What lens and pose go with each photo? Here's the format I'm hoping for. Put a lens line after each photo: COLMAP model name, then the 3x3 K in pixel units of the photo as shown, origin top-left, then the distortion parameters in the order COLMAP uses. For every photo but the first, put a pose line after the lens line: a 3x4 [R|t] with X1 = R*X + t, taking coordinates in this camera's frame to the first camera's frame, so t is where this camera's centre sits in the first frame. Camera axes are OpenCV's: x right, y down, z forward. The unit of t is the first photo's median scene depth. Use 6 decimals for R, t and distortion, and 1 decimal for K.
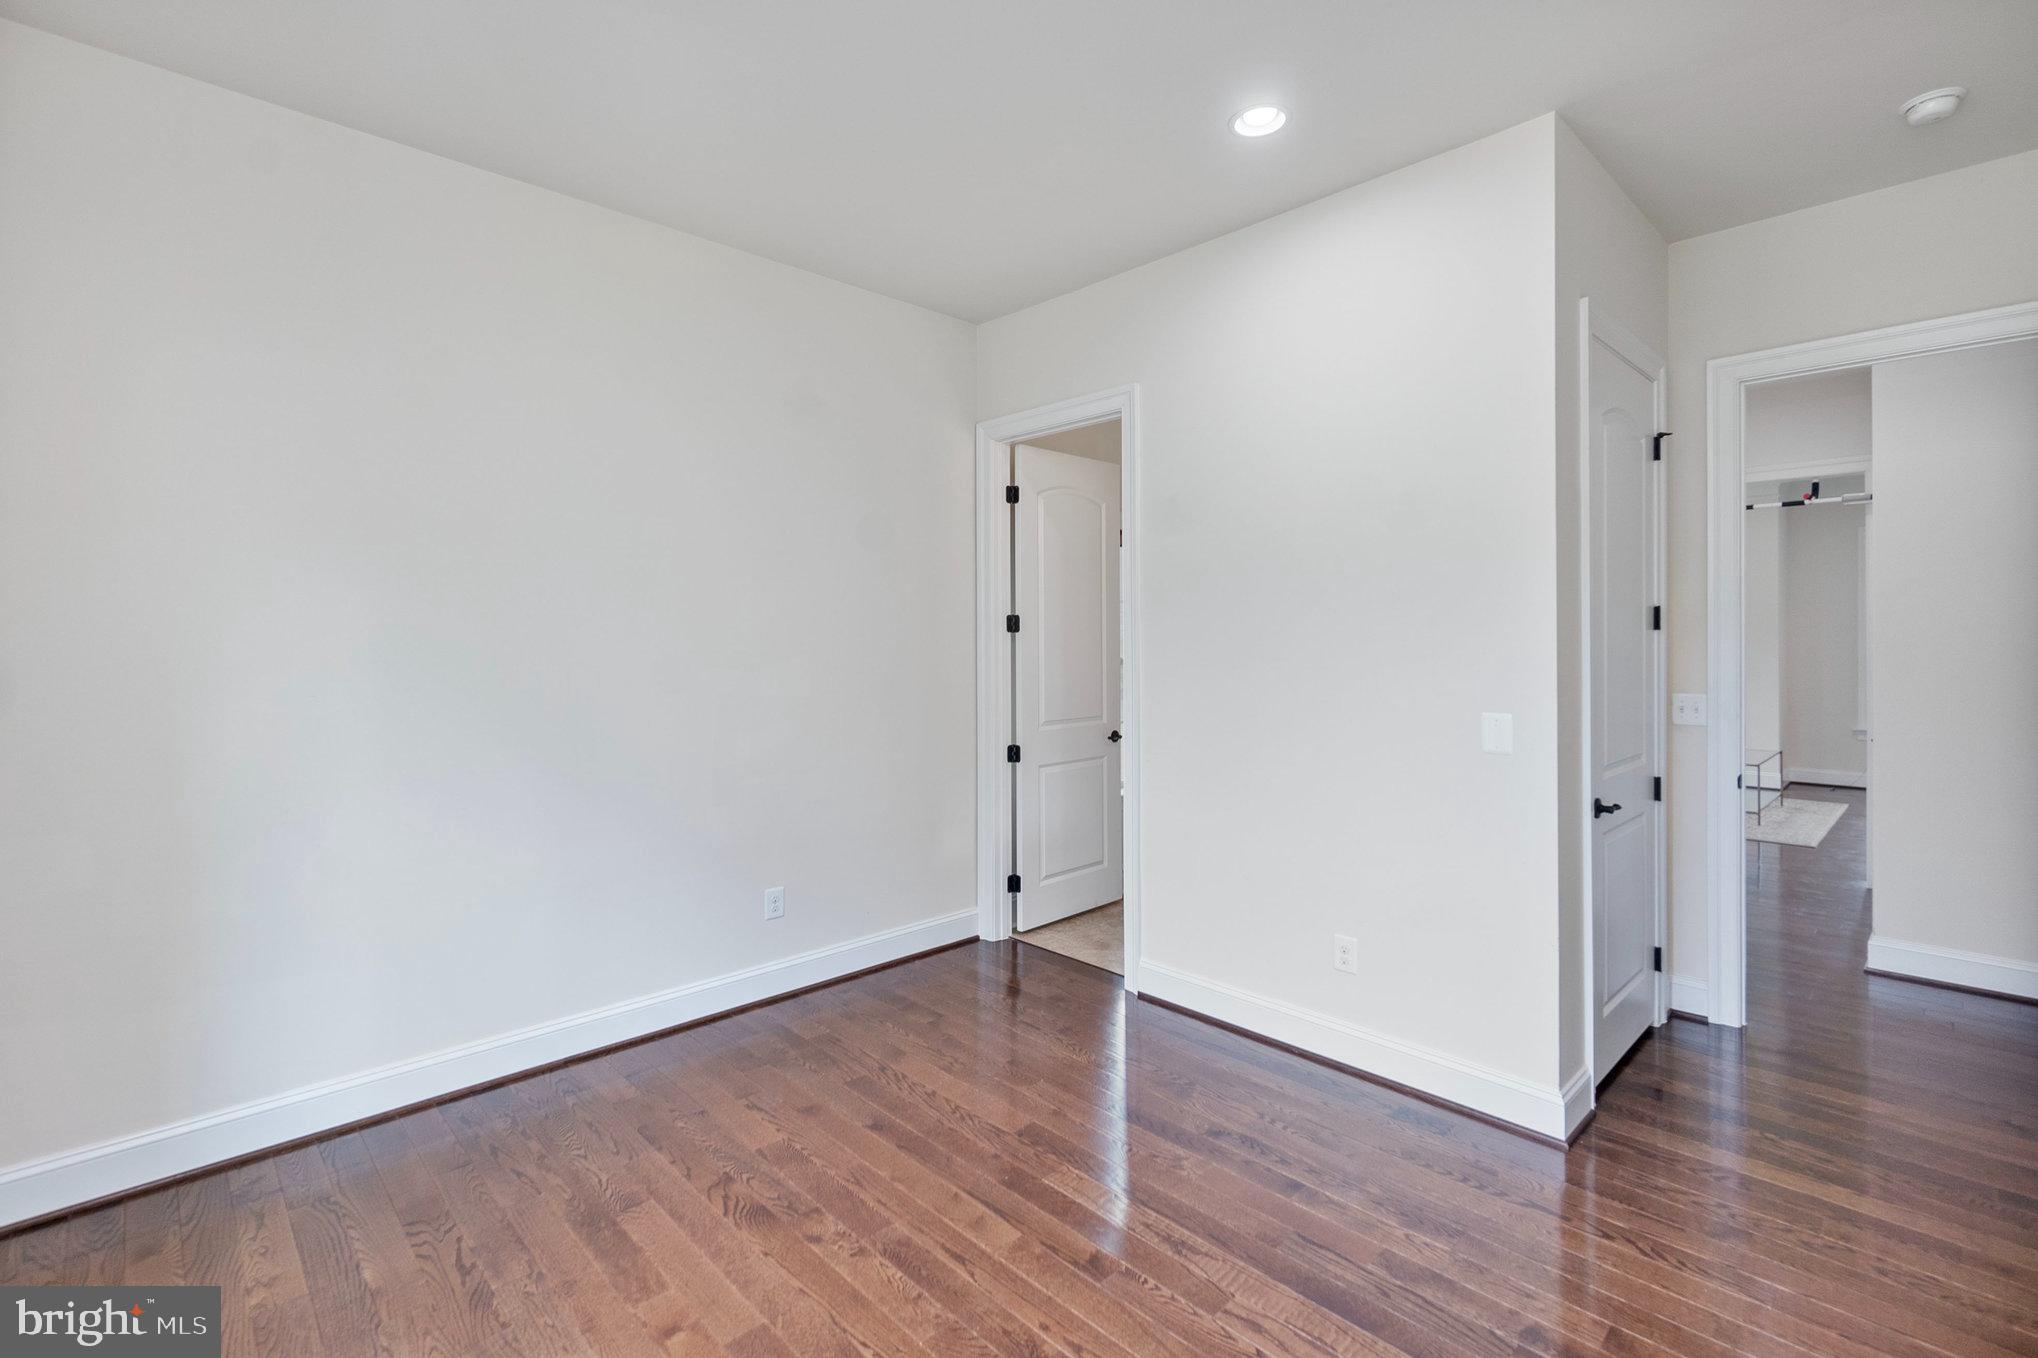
lens RADIAL K [[918.9, 0, 1019.4], [0, 918.9, 643.6], [0, 0, 1]] dist [-0.000152, -0.000201]
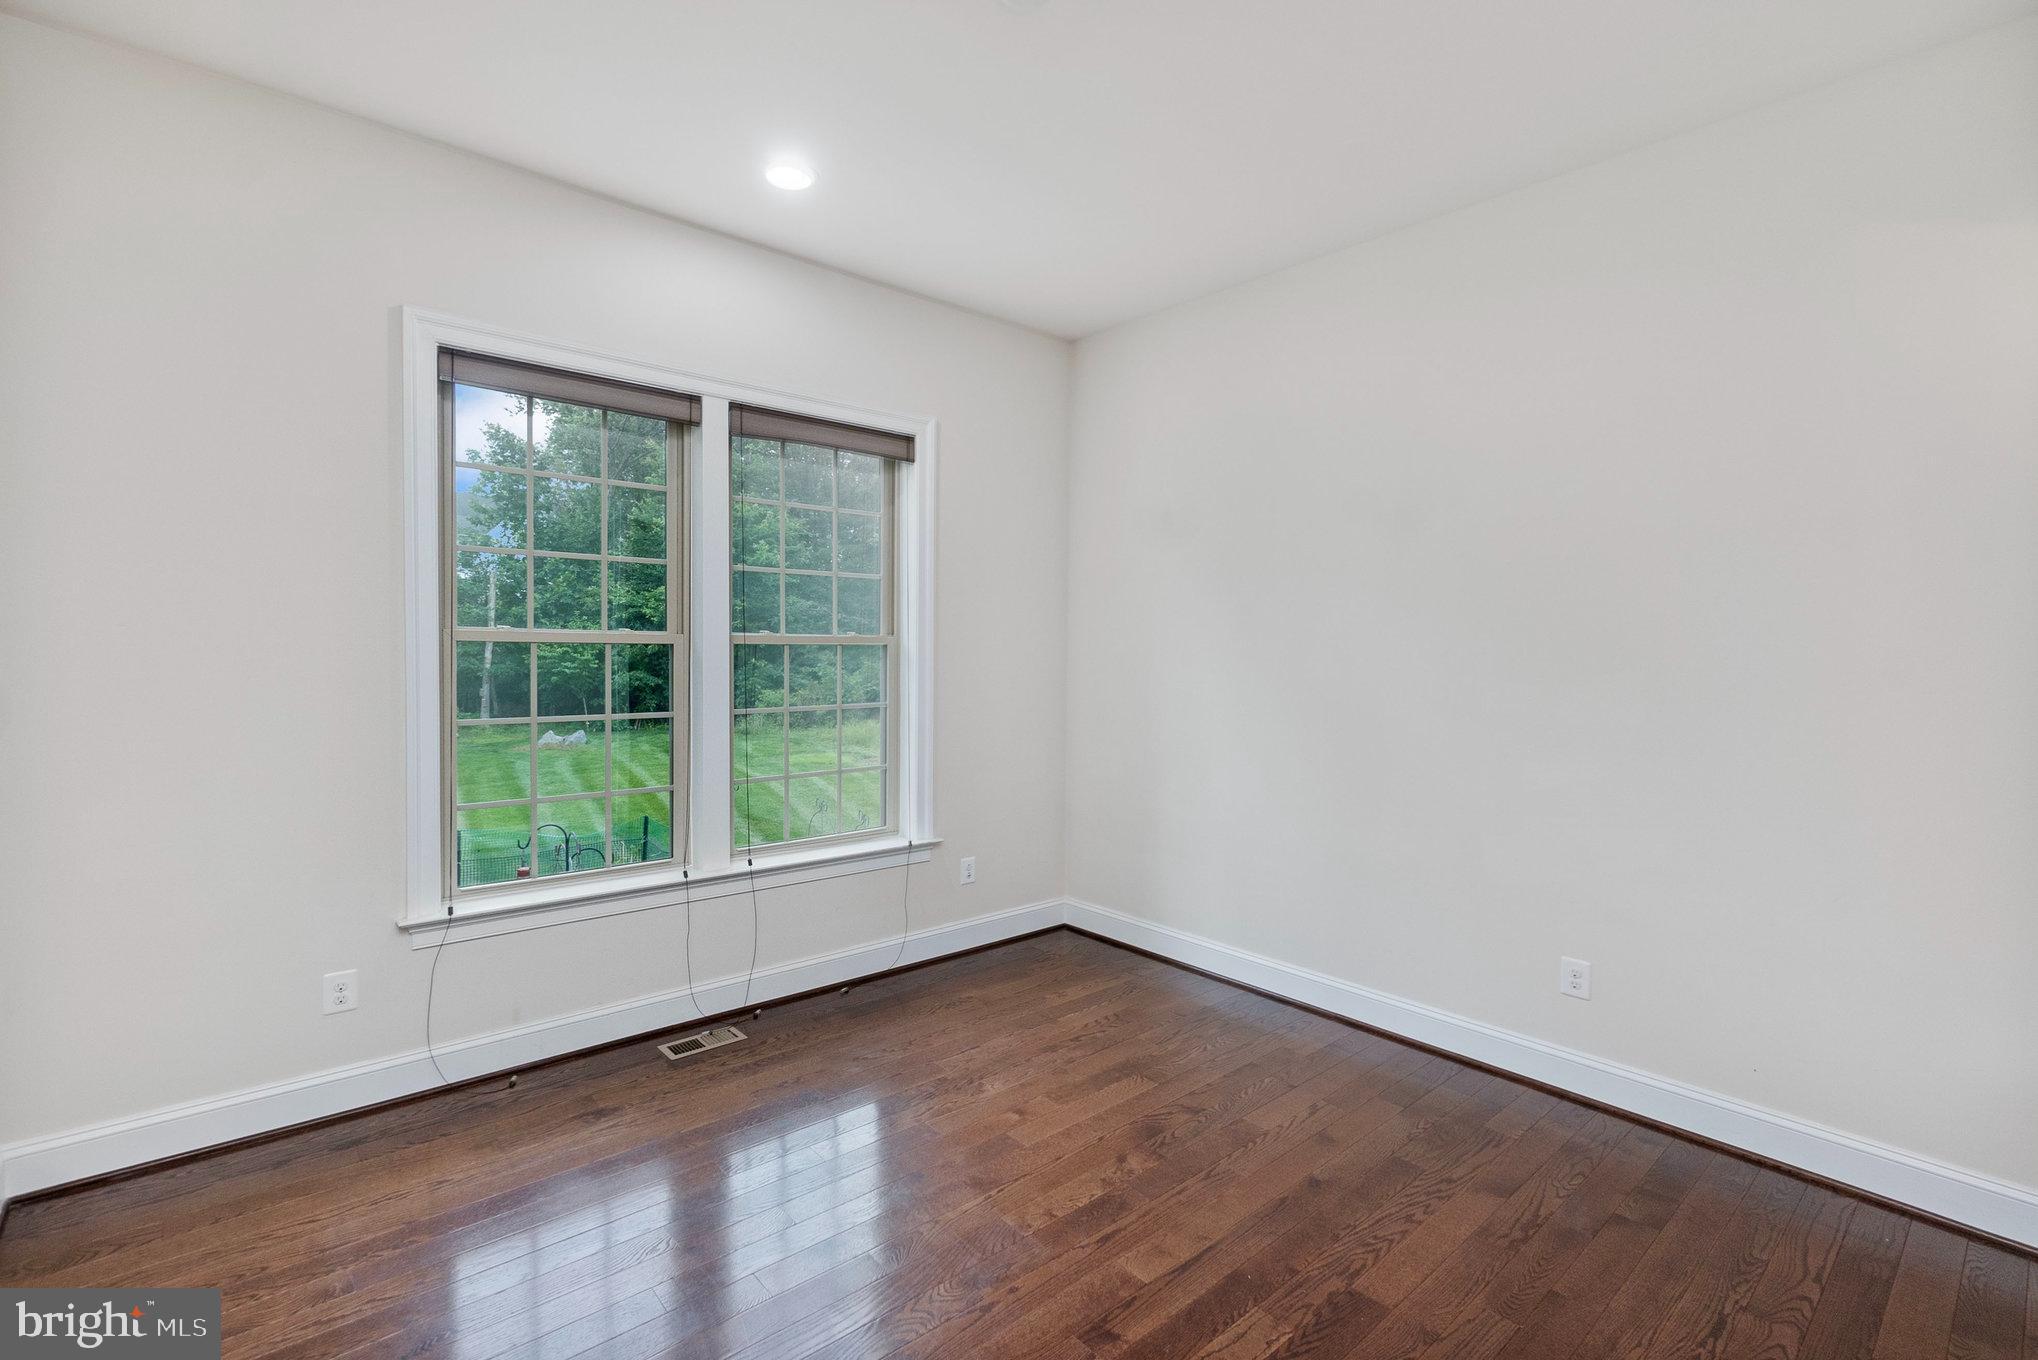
lens RADIAL K [[918.9, 0, 1019.4], [0, 918.9, 644.6], [0, 0, 1]] dist [-0.000152, -0.000201]
pose [[-0.049743, -0.002160, -0.998760, 0.913511], [-0.015084, 0.999885, -0.001411, -0.009332], [0.998648, 0.014995, -0.049770, 0.867907]]
